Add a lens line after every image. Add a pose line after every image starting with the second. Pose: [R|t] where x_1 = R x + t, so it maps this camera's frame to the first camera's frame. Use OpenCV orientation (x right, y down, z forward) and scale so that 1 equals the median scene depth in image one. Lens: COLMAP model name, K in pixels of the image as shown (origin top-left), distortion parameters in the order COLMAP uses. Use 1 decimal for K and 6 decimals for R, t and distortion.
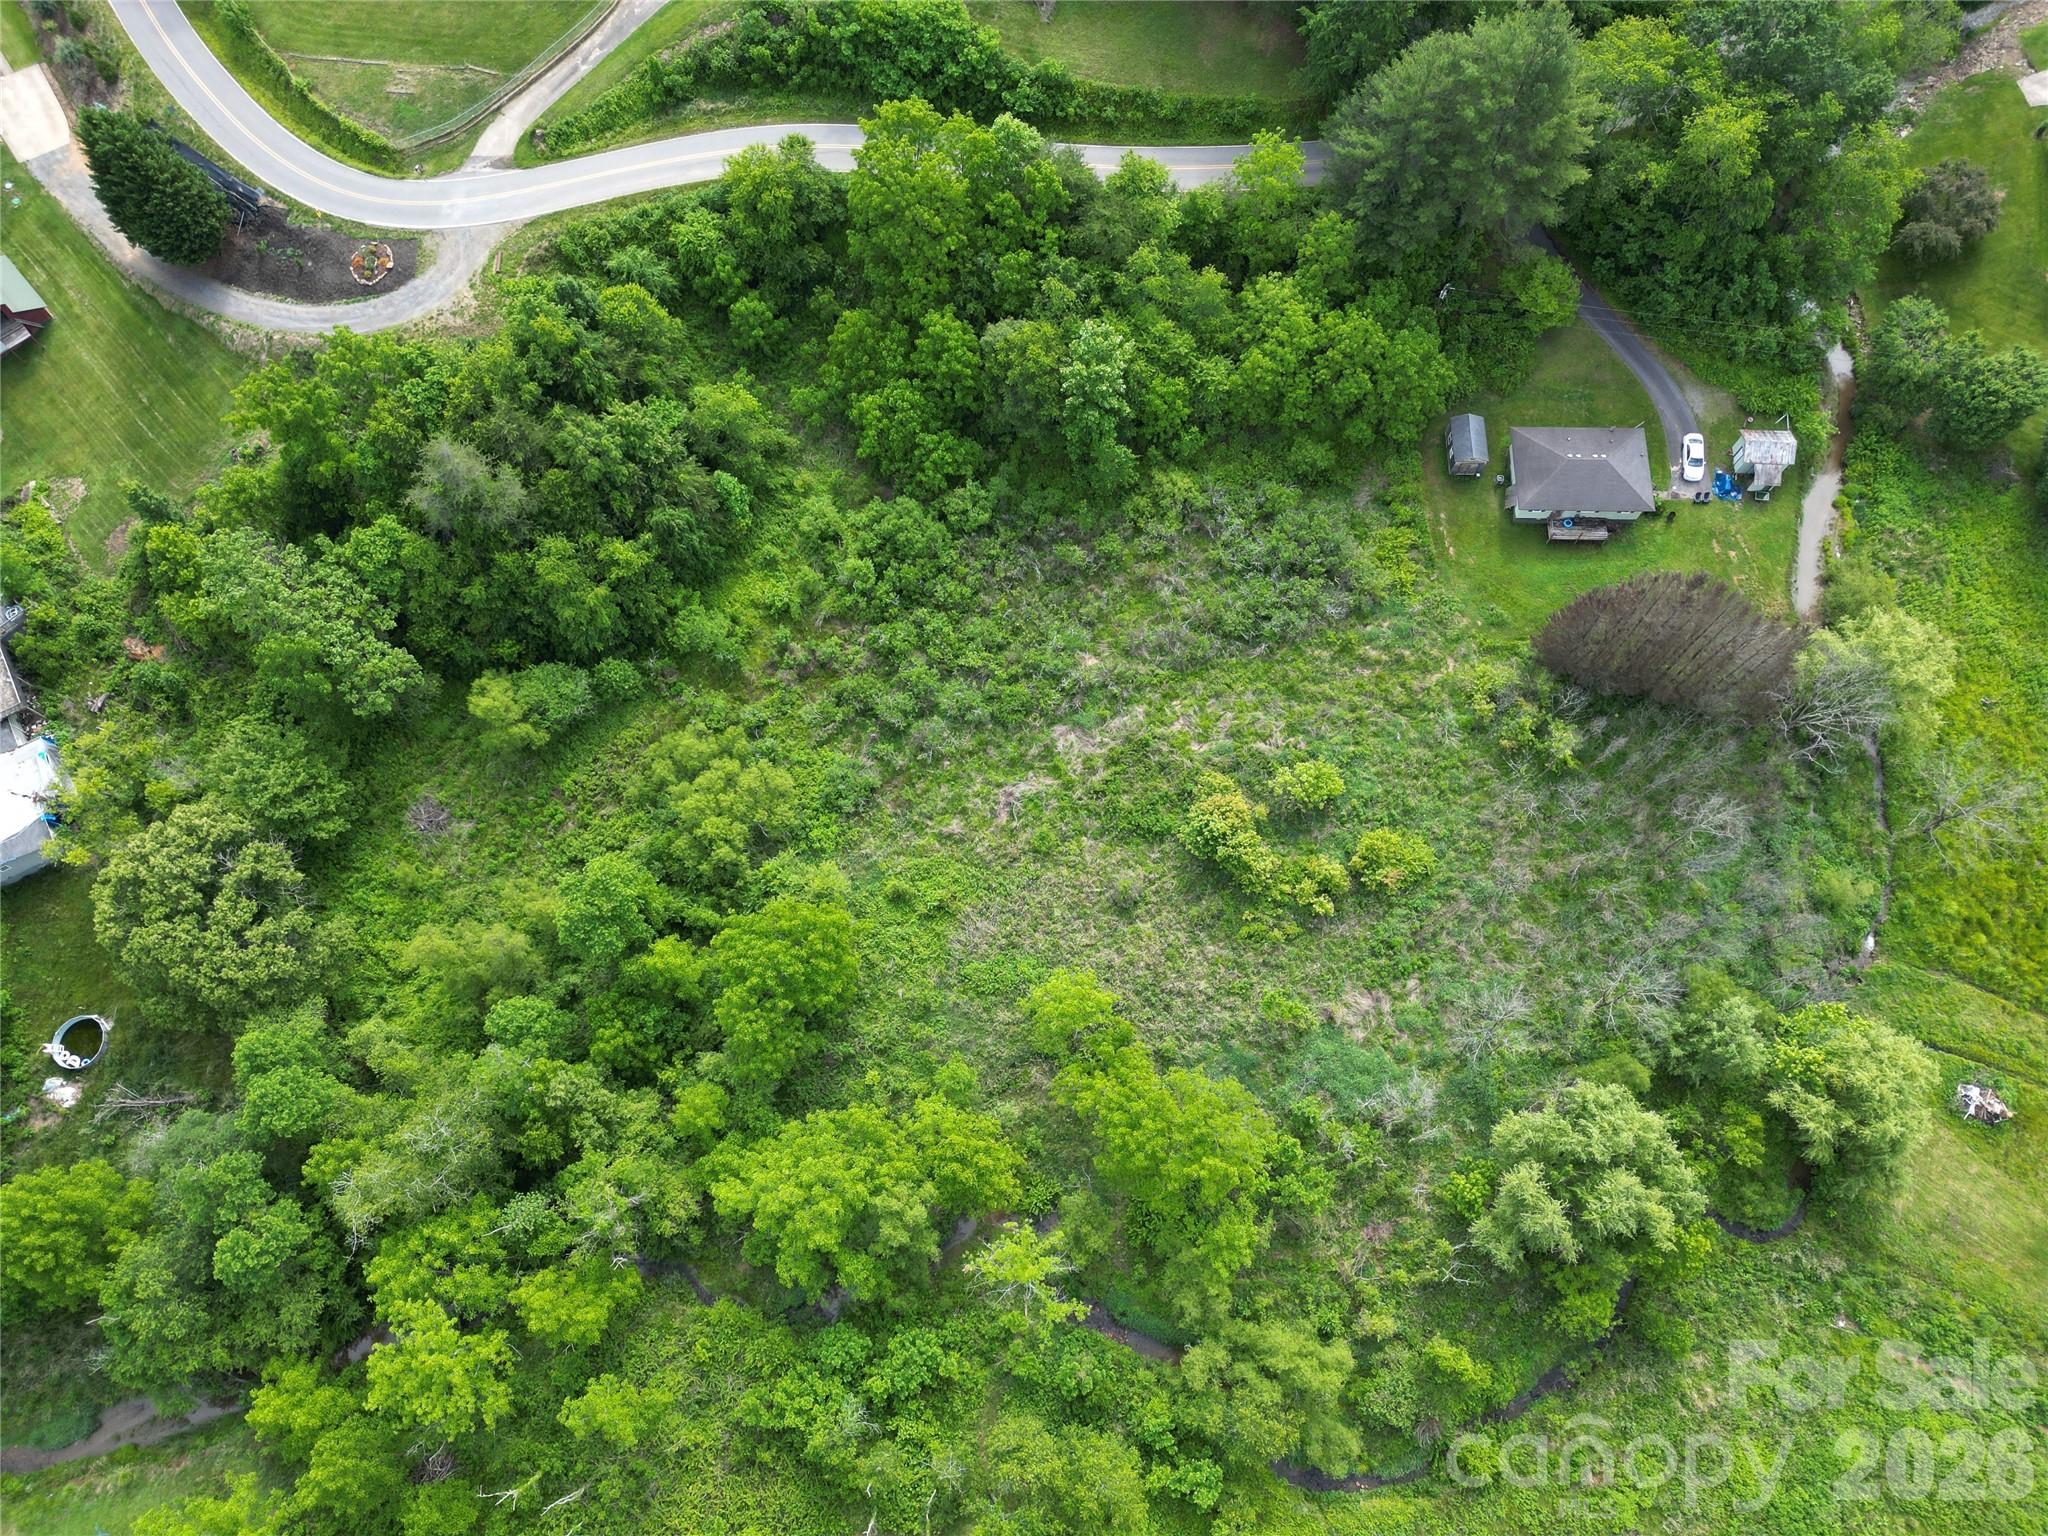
lens RADIAL K [[1424.7, 0, 1032.7], [0, 1424.7, 778.7], [0, 0, 1]] dist [0.069123, -0.058755]
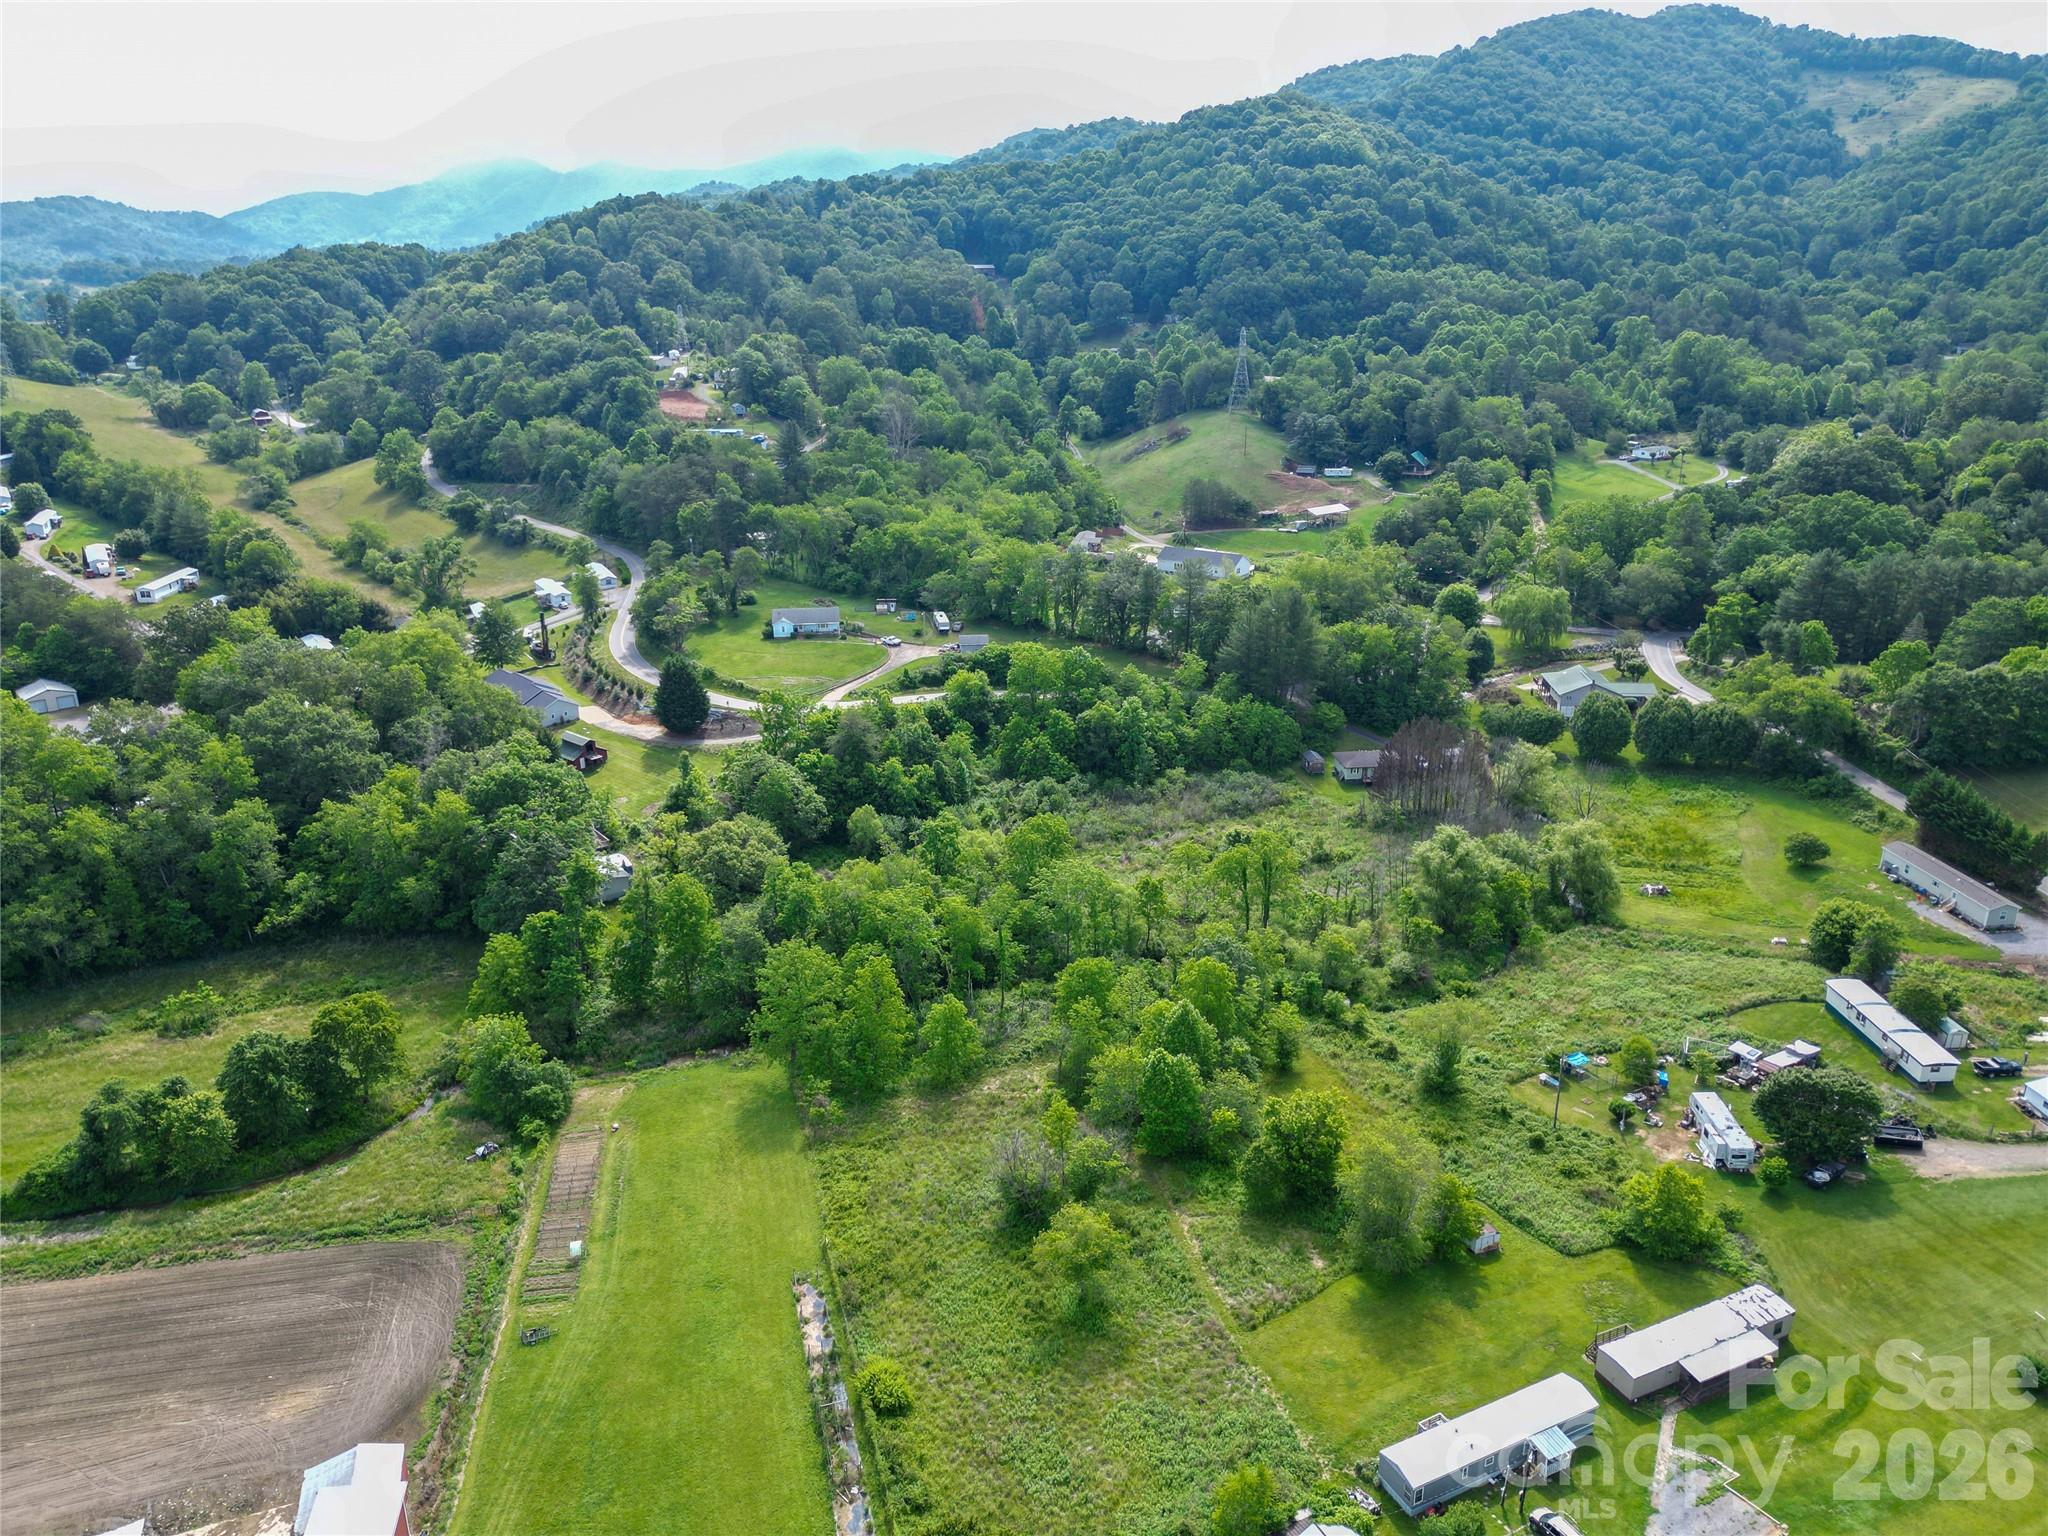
lens RADIAL K [[1438.9, 0, 1024.0], [0, 1438.9, 768.0], [0, 0, 1]] dist [0.082856, -0.083802]
pose [[0.991933, -0.040120, 0.120250, -0.369542], [0.118213, 0.635292, -0.763171, 1.349480], [-0.045775, 0.771229, 0.634909, -0.292658]]
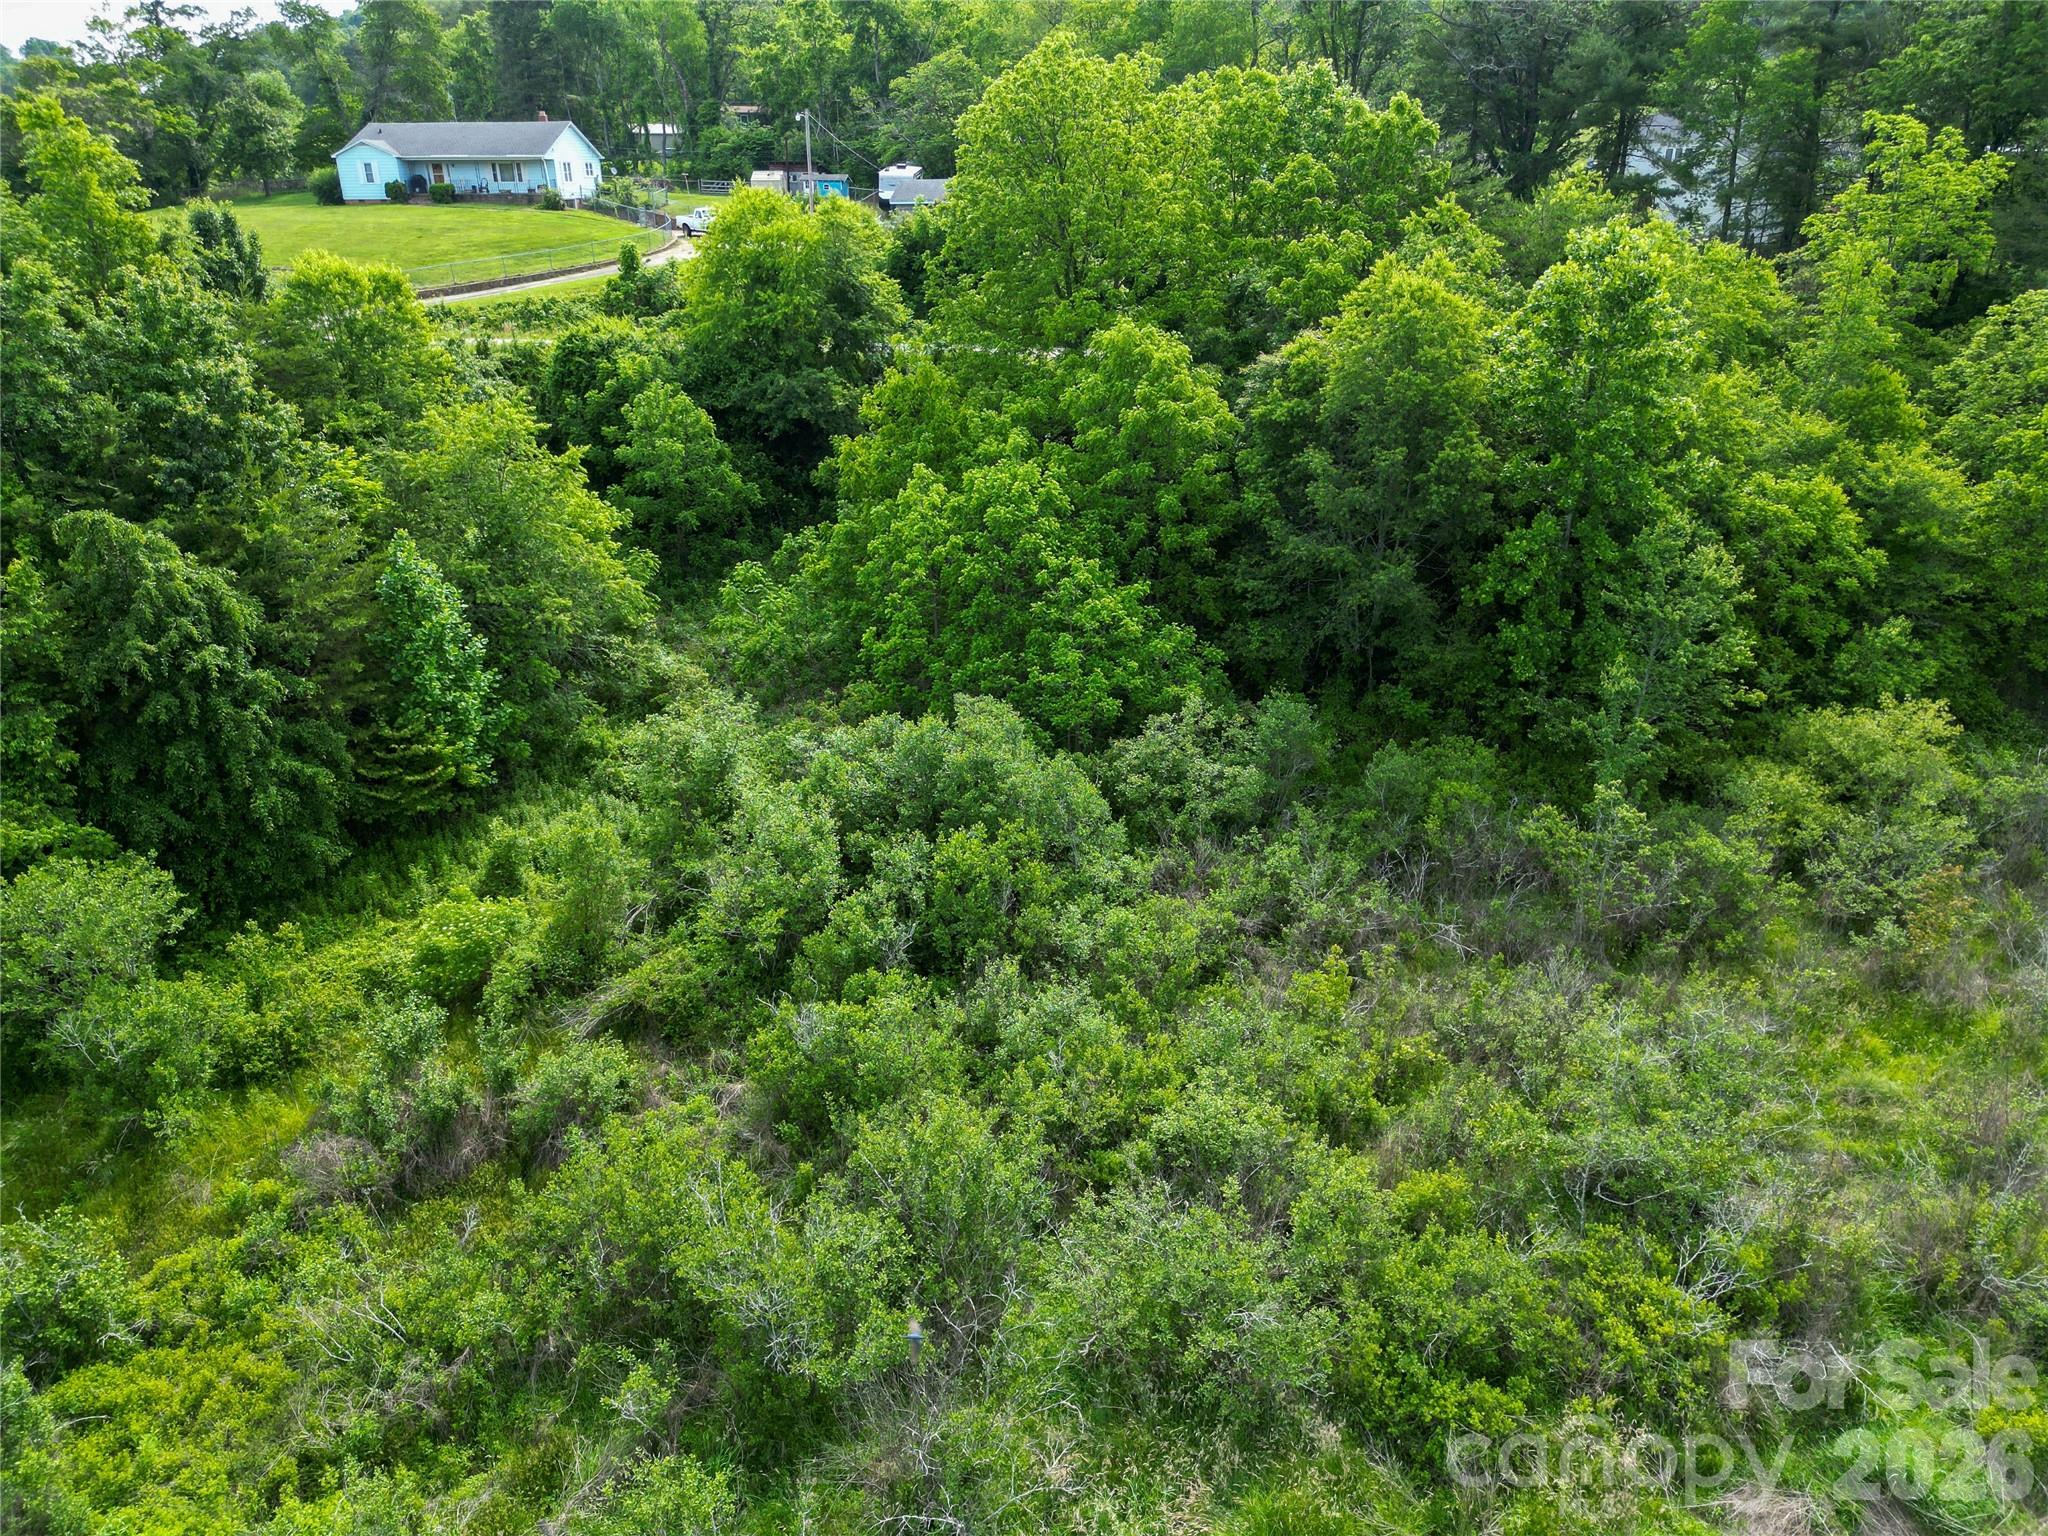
lens RADIAL K [[1424.7, 0, 1032.7], [0, 1424.7, 778.7], [0, 0, 1]] dist [0.069123, -0.058755]
pose [[0.995186, 0.035480, -0.091361, -0.051522], [-0.091298, 0.674600, -0.732516, 0.037301], [0.035642, 0.737330, 0.674591, 0.819044]]
